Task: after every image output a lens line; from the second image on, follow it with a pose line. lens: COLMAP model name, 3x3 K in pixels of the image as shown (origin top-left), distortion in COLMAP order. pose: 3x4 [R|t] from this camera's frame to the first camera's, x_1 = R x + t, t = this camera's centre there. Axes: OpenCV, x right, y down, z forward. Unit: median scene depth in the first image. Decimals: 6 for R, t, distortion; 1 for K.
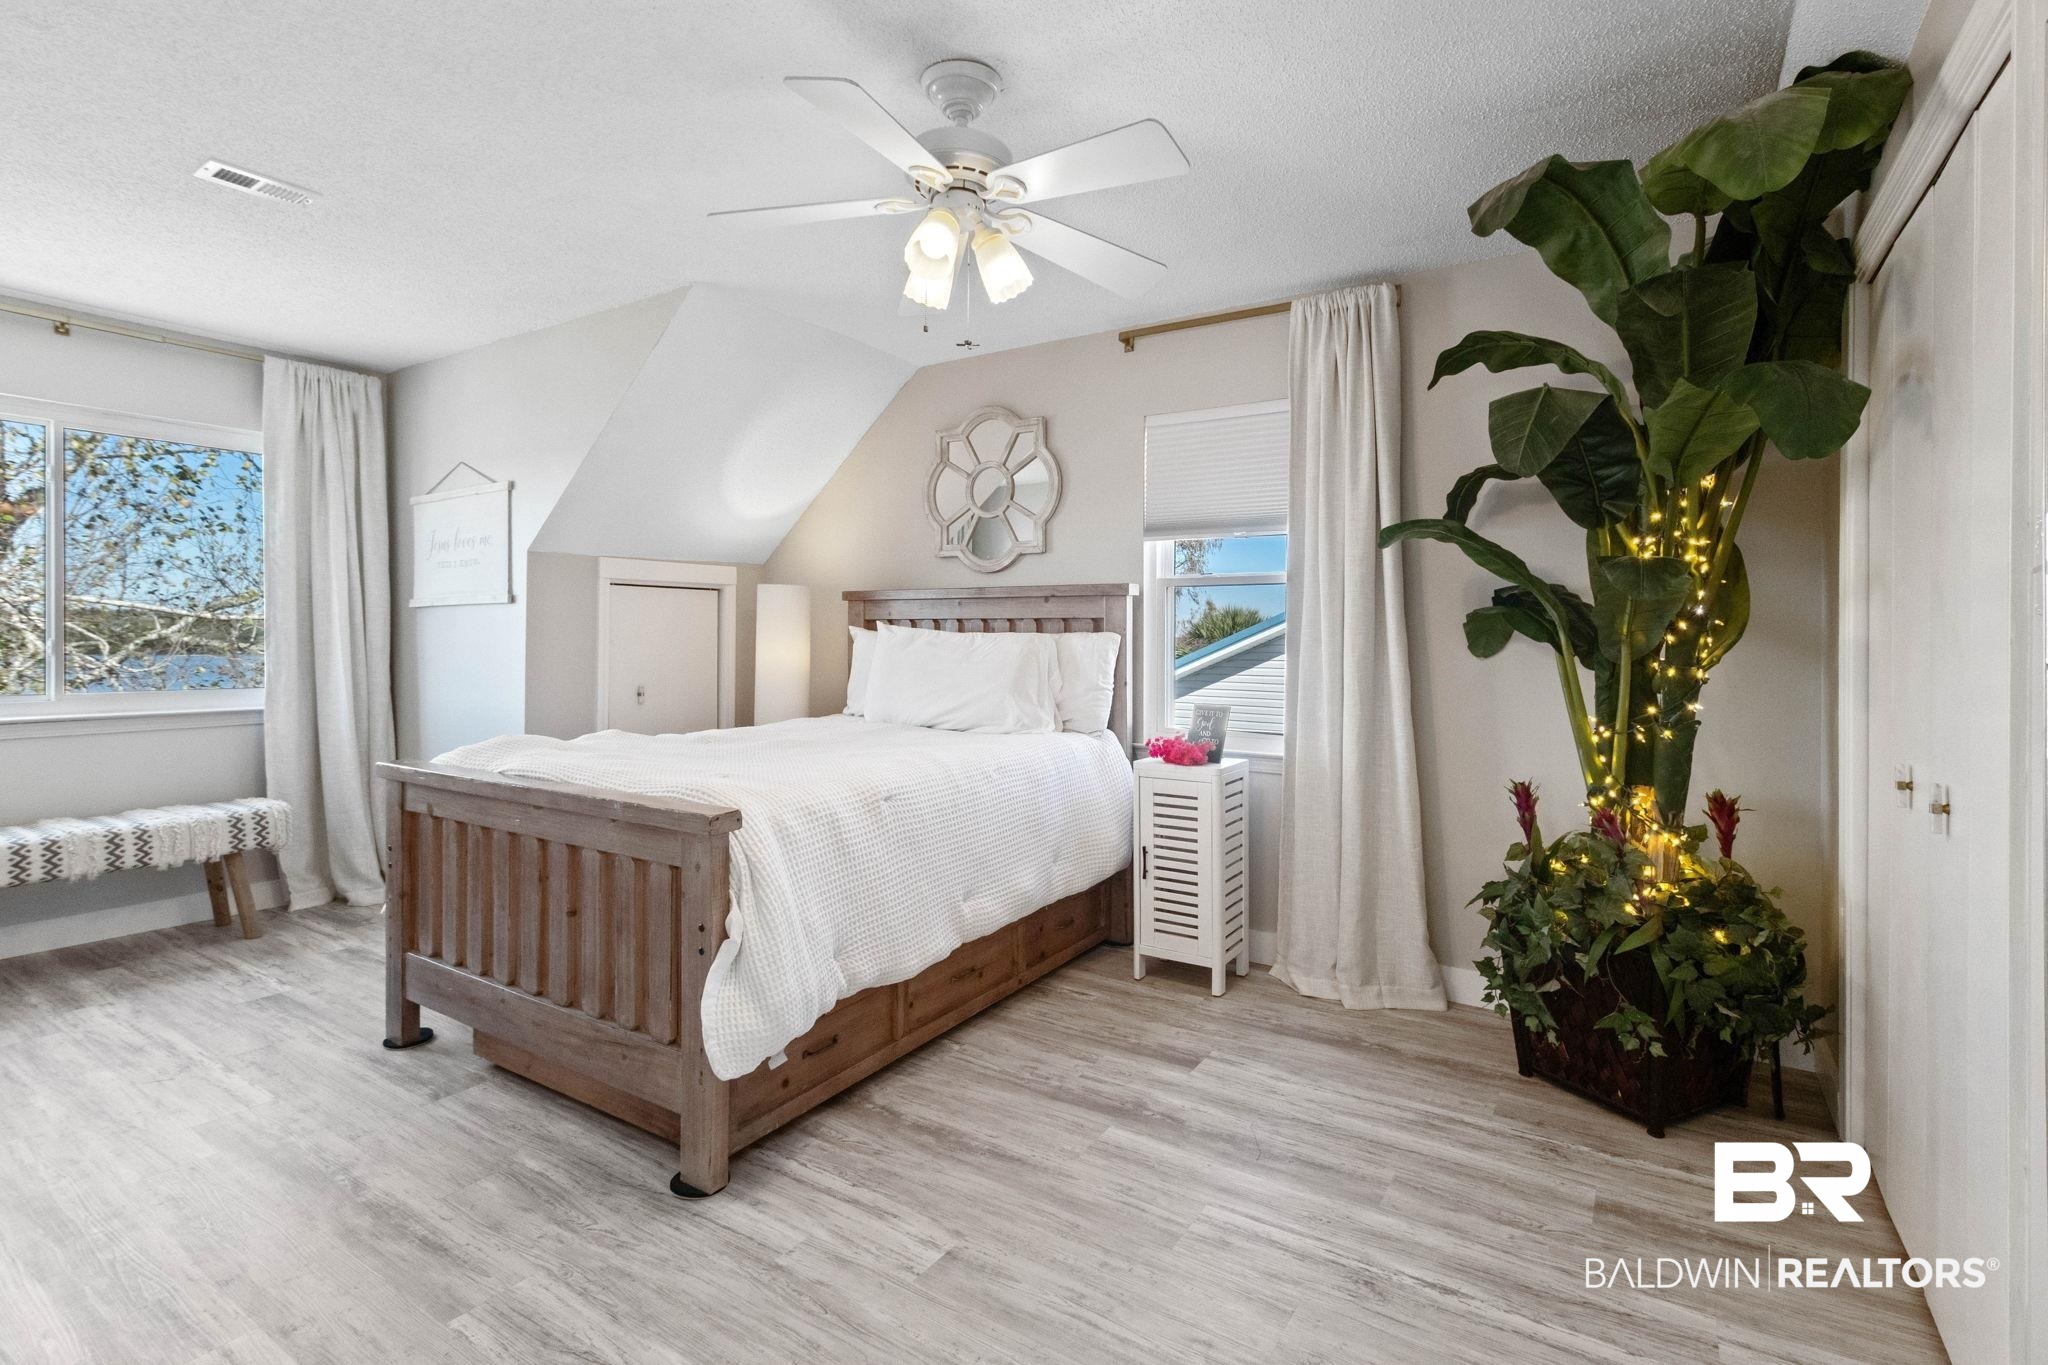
lens RADIAL K [[957.9, 0, 1028.7], [0, 957.9, 634.0], [0, 0, 1]] dist [0.001130, -0.000180]
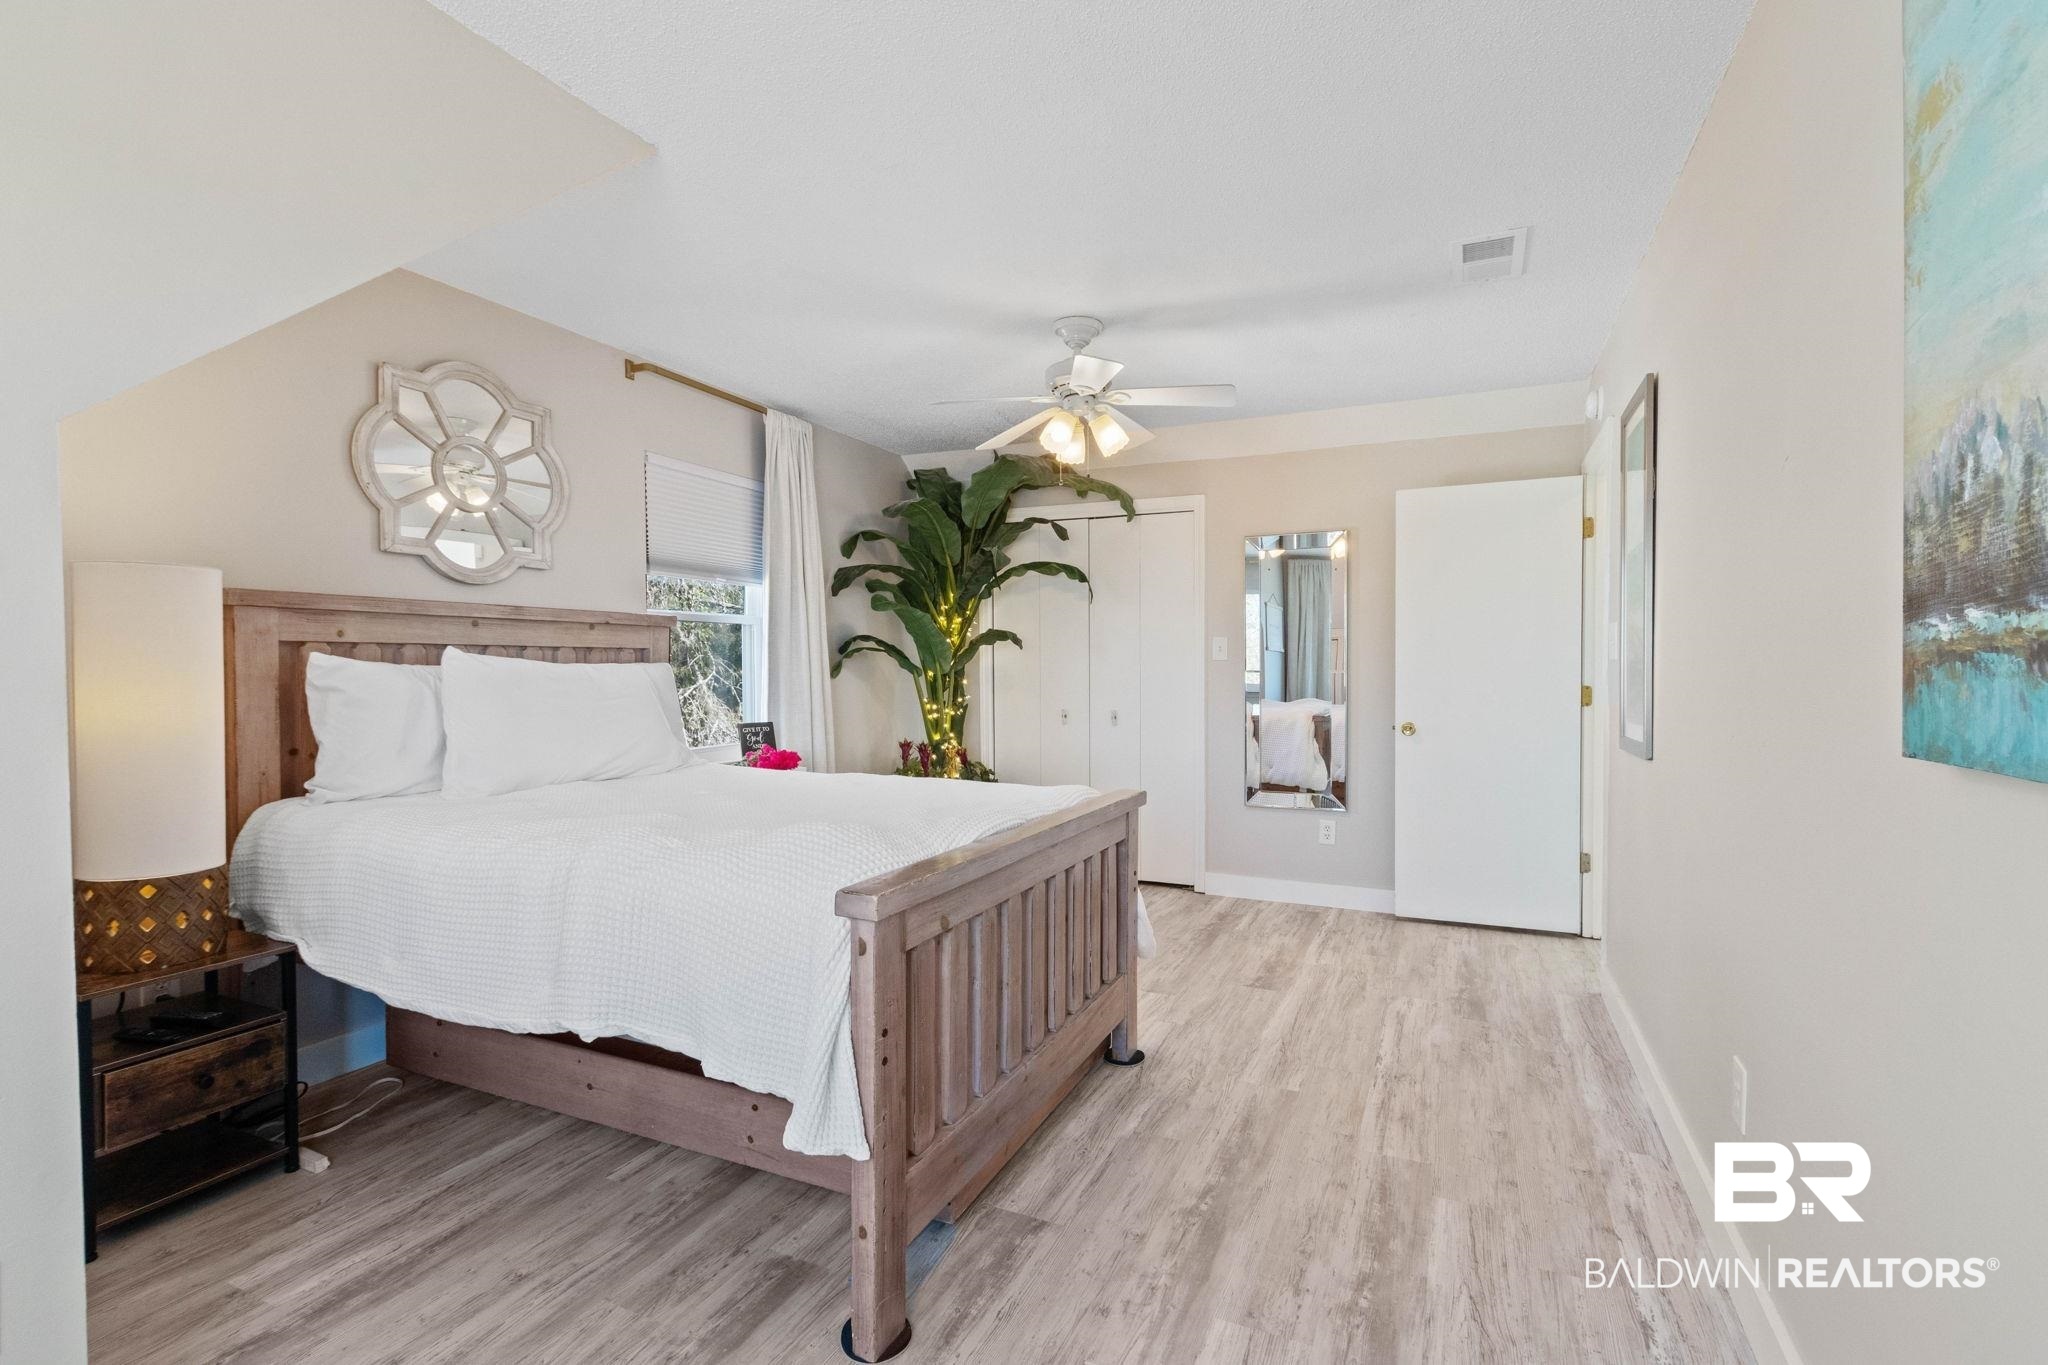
lens RADIAL K [[928.7, 0, 1032.3], [0, 928.7, 693.4], [0, 0, 1]] dist [0.004027, -0.000713]
pose [[-0.139076, -0.031080, 0.989794, -1.396196], [-0.001086, 0.999512, 0.031232, -0.001496], [-0.990281, 0.003269, -0.139042, 1.115679]]
